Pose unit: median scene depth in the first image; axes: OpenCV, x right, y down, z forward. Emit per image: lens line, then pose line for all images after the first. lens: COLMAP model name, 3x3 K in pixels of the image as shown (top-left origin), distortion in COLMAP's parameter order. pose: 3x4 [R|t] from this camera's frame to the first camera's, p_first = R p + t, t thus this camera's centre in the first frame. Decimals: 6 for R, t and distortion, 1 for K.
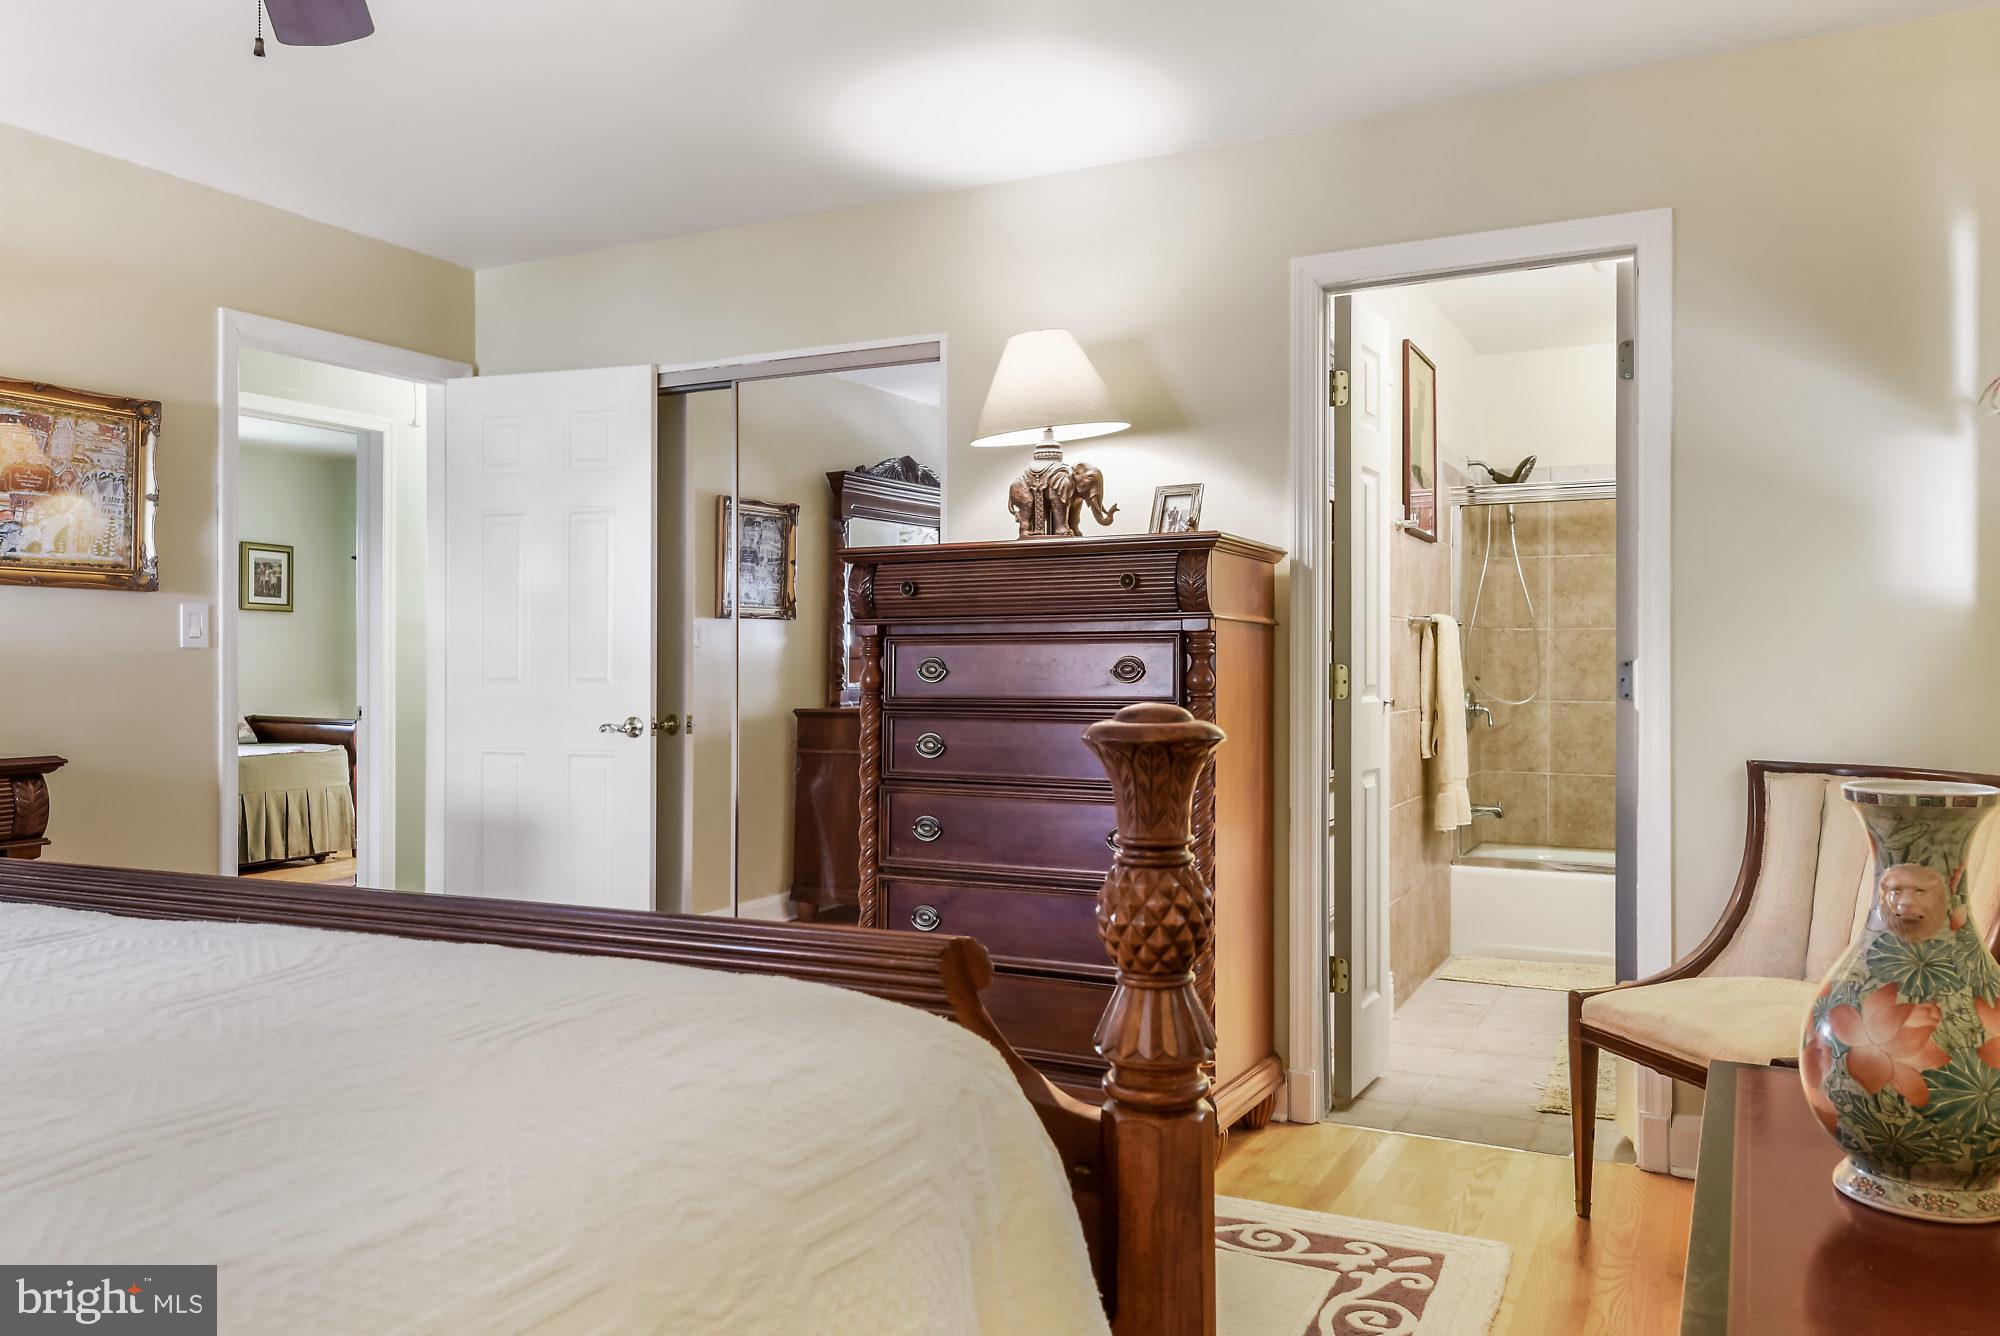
lens RADIAL K [[1492.0, 0, 997.1], [0, 1492.0, 667.4], [0, 0, 1]] dist [0.007098, 0.000883]
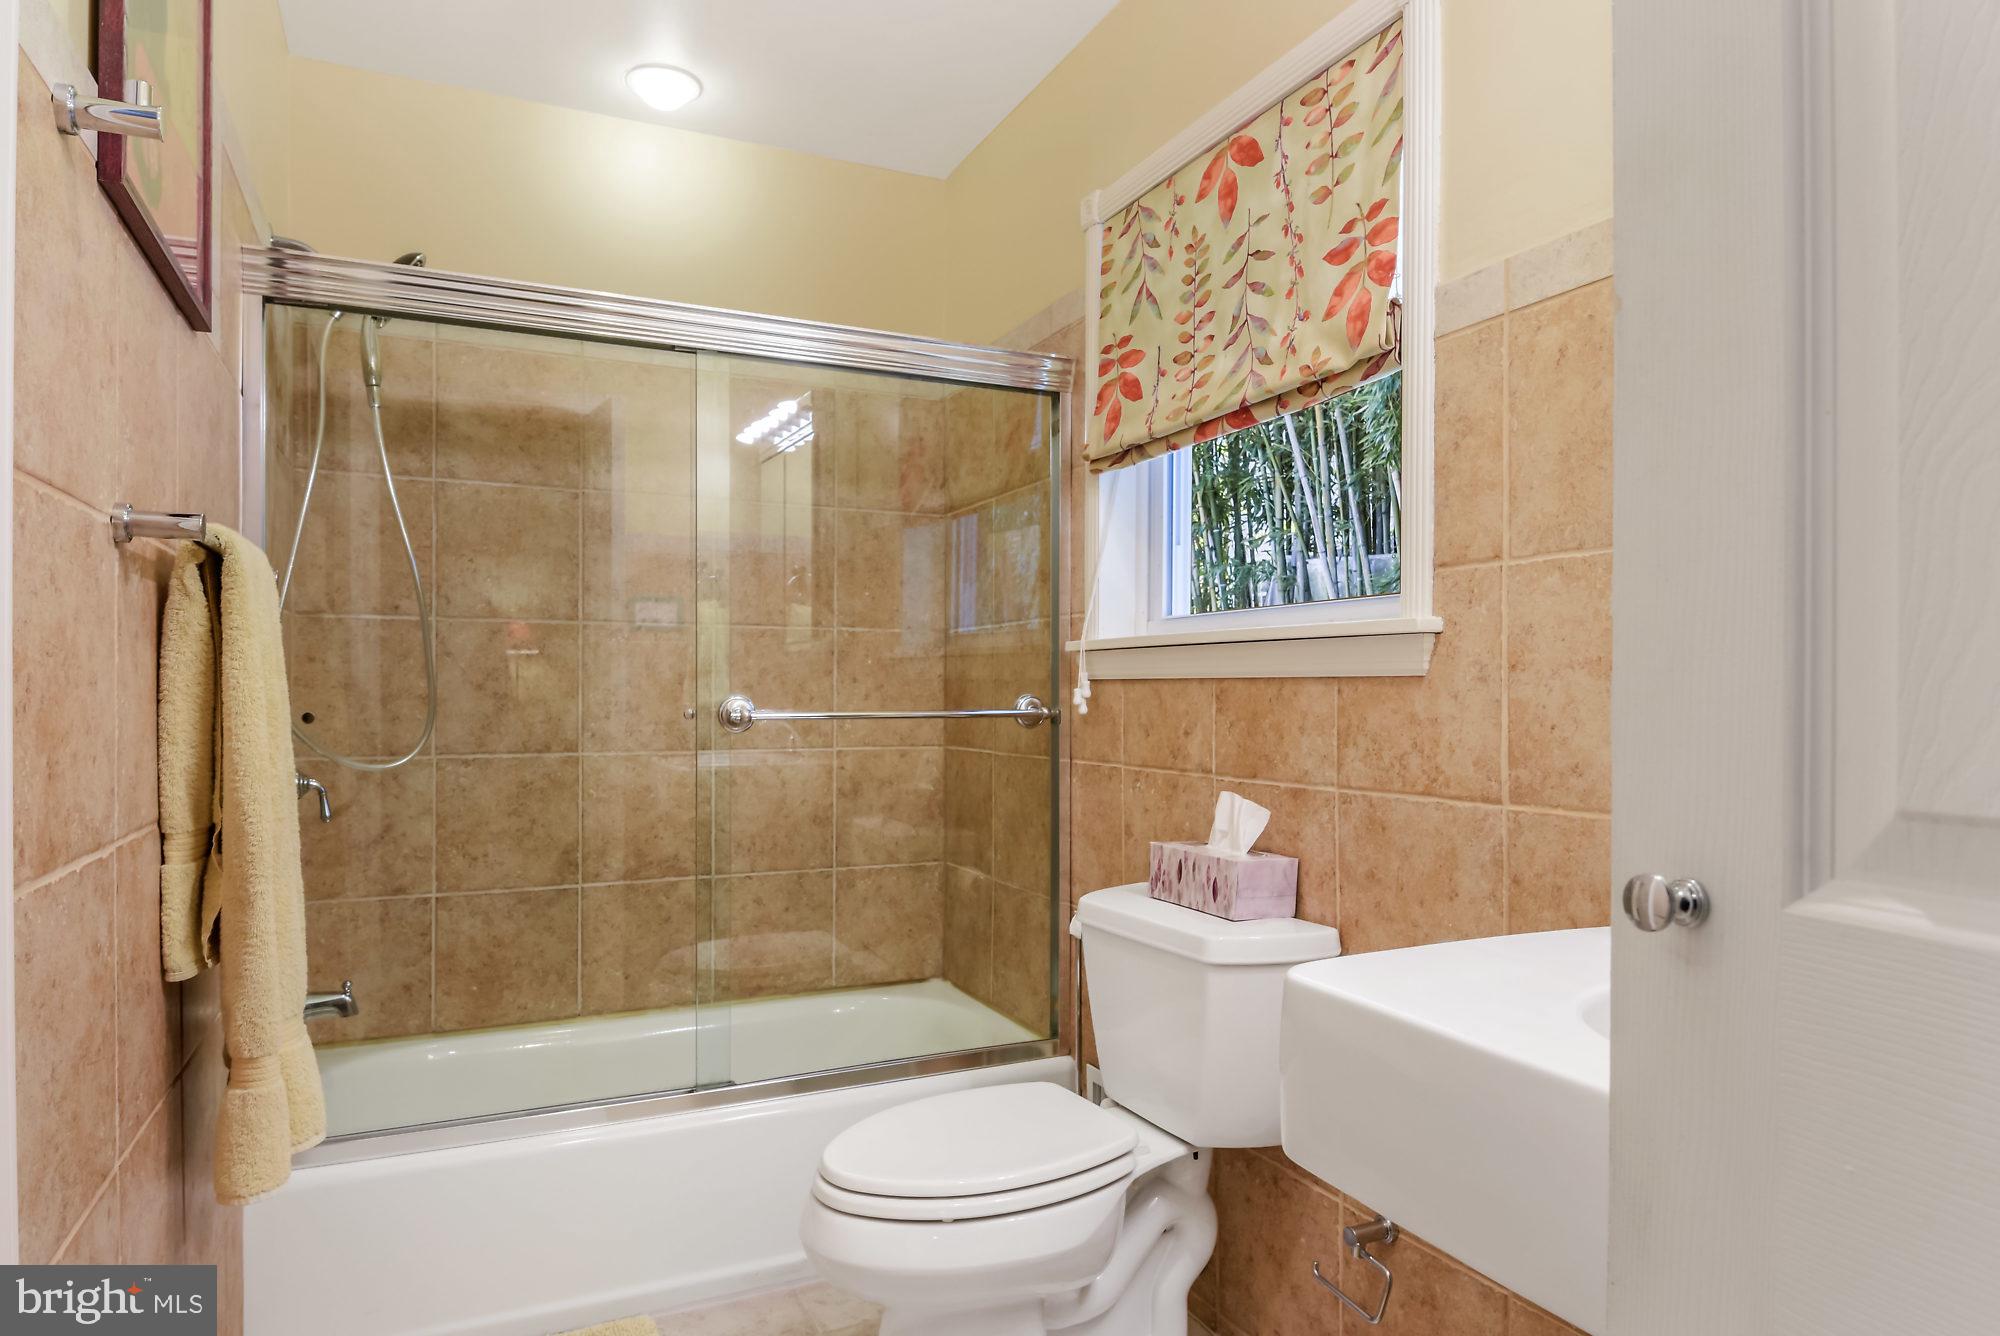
lens RADIAL K [[1201.4, 0, 992.9], [0, 1201.4, 684.0], [0, 0, 1]] dist [-0.002204, 0.000114]
pose [[0.620916, 0.000865, 0.783877, 0.164134], [0.004434, 0.999980, -0.004616, 0.000013], [-0.783865, 0.006342, 0.620899, 0.595077]]
